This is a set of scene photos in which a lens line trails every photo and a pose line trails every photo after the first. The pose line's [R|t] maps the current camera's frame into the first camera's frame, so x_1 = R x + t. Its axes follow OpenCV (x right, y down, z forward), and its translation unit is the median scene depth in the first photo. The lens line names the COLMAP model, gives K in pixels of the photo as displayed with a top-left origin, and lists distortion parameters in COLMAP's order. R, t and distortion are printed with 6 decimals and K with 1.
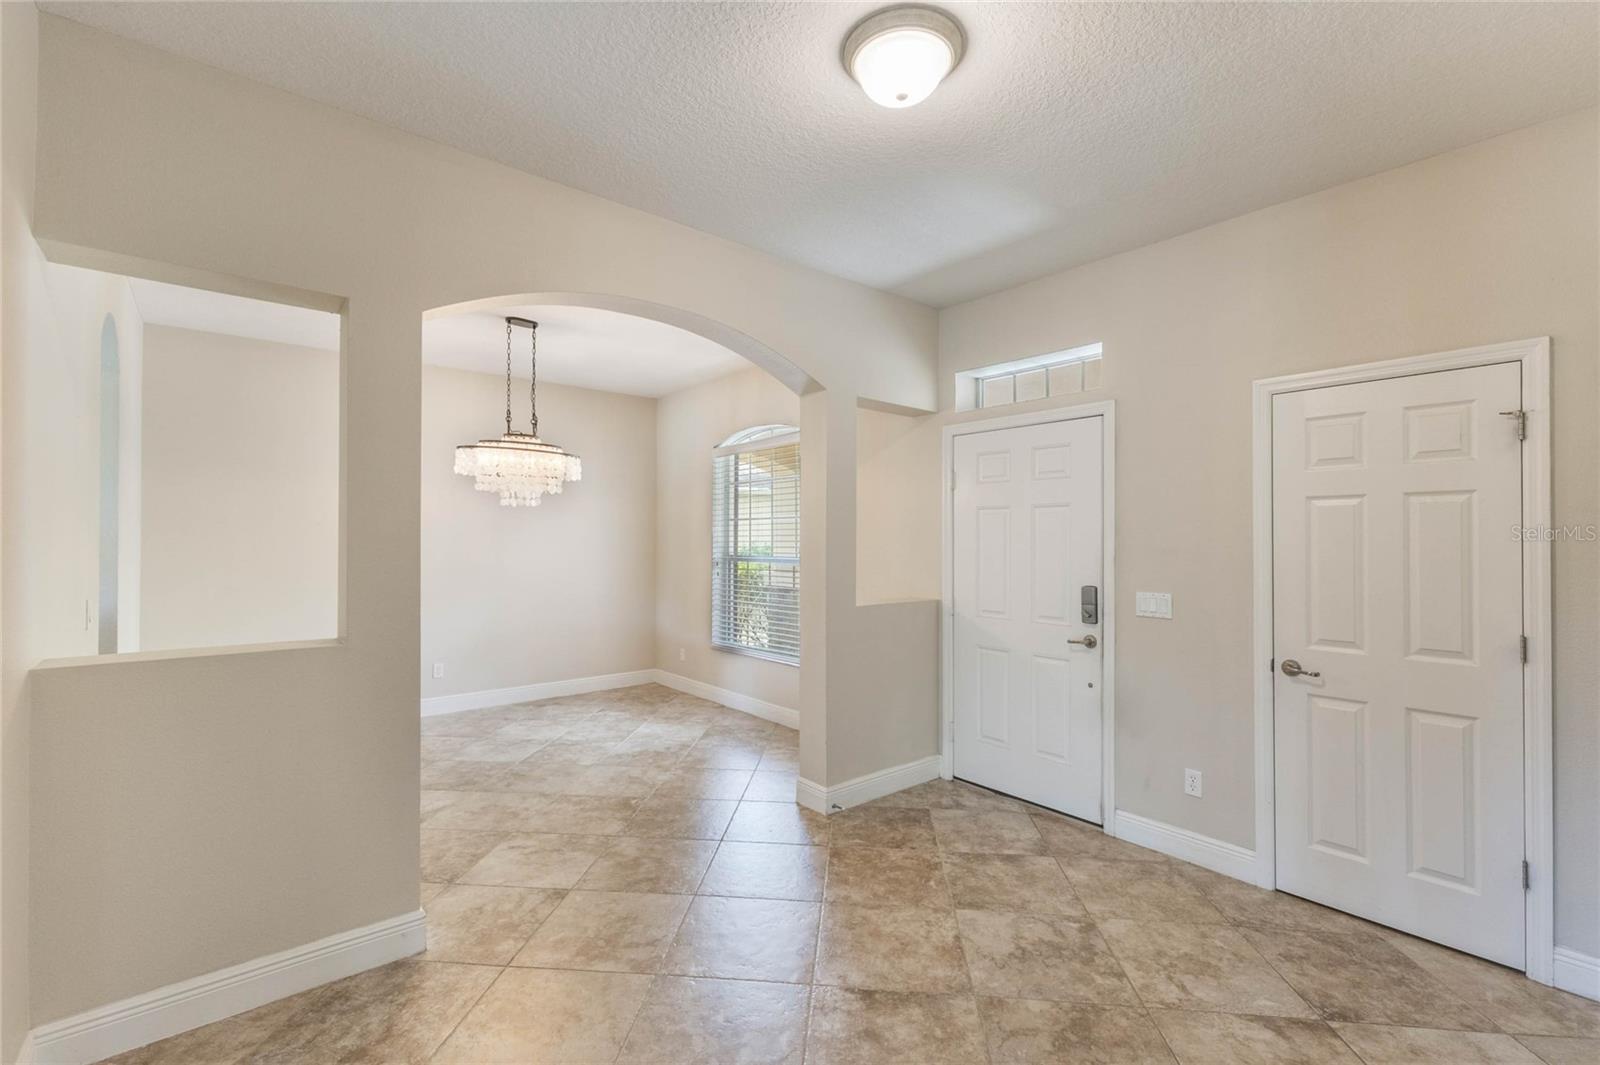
lens RADIAL K [[700.8, 0, 800.4], [0, 700.8, 534.1], [0, 0, 1]] dist [-0.004057, -0.000179]
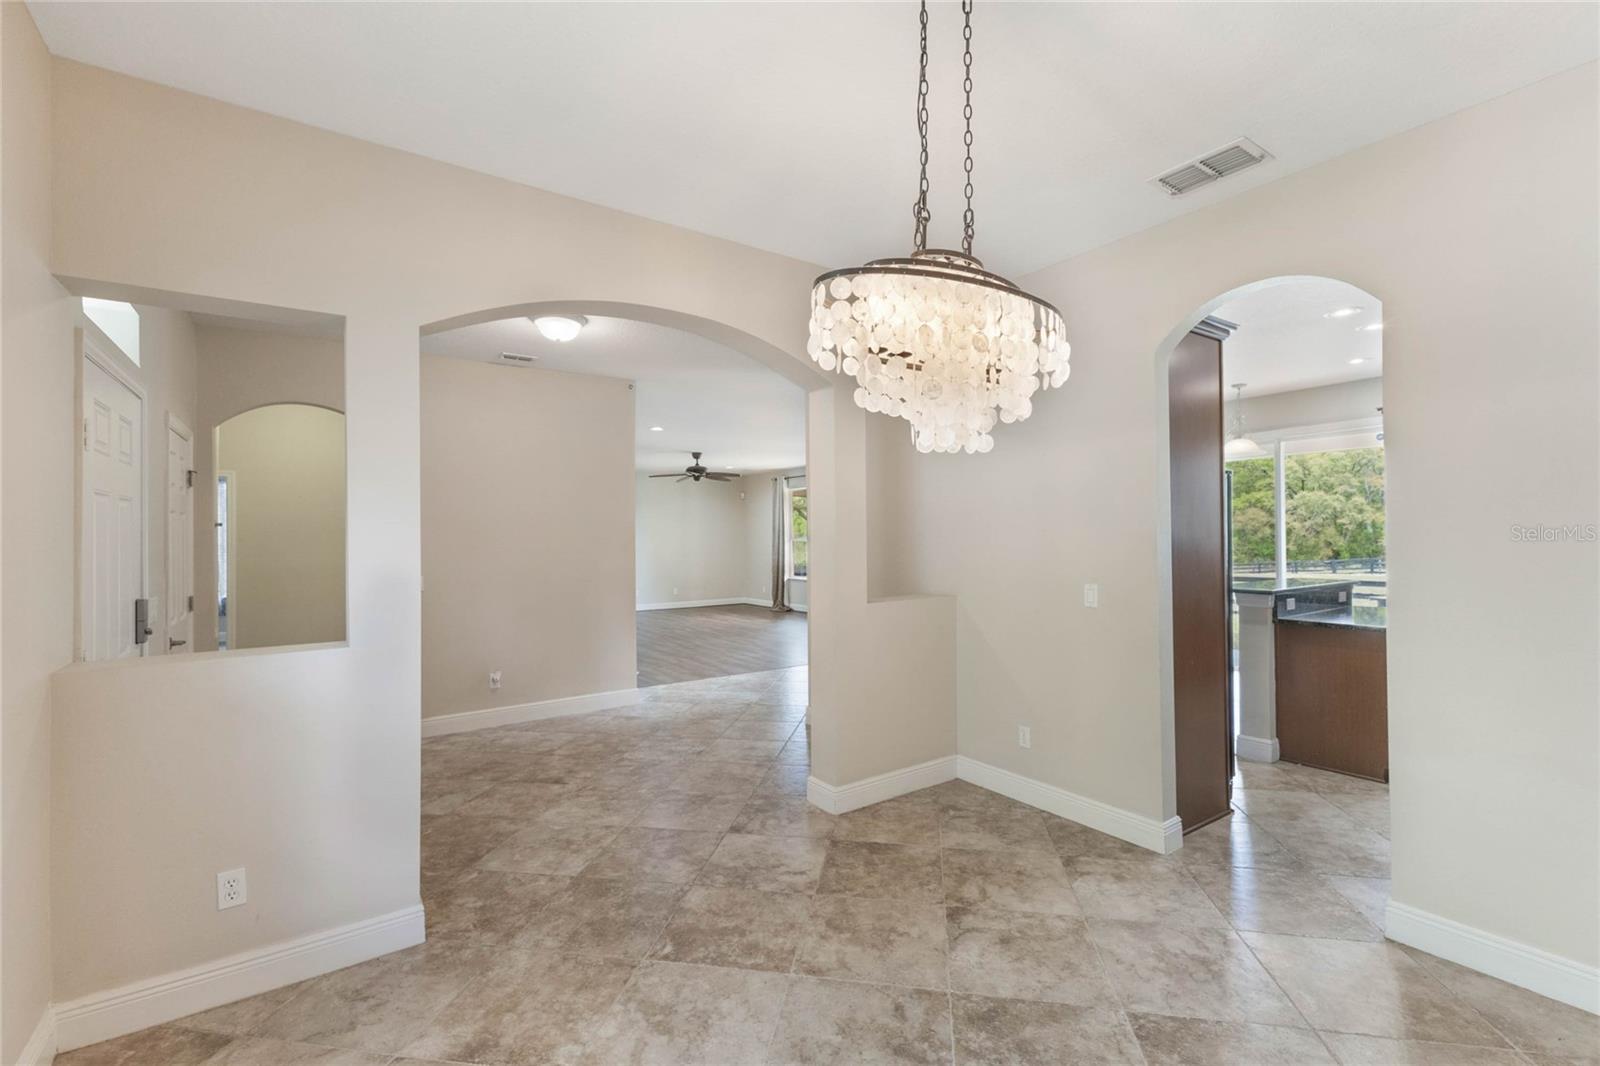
lens RADIAL K [[700.8, 0, 808.2], [0, 700.8, 535.6], [0, 0, 1]] dist [-0.004057, -0.000179]
pose [[-0.997377, 0.005917, 0.072142, -0.504353], [0.005098, 0.999920, -0.011535, 0.011984], [-0.072204, -0.011137, -0.997328, 1.986967]]
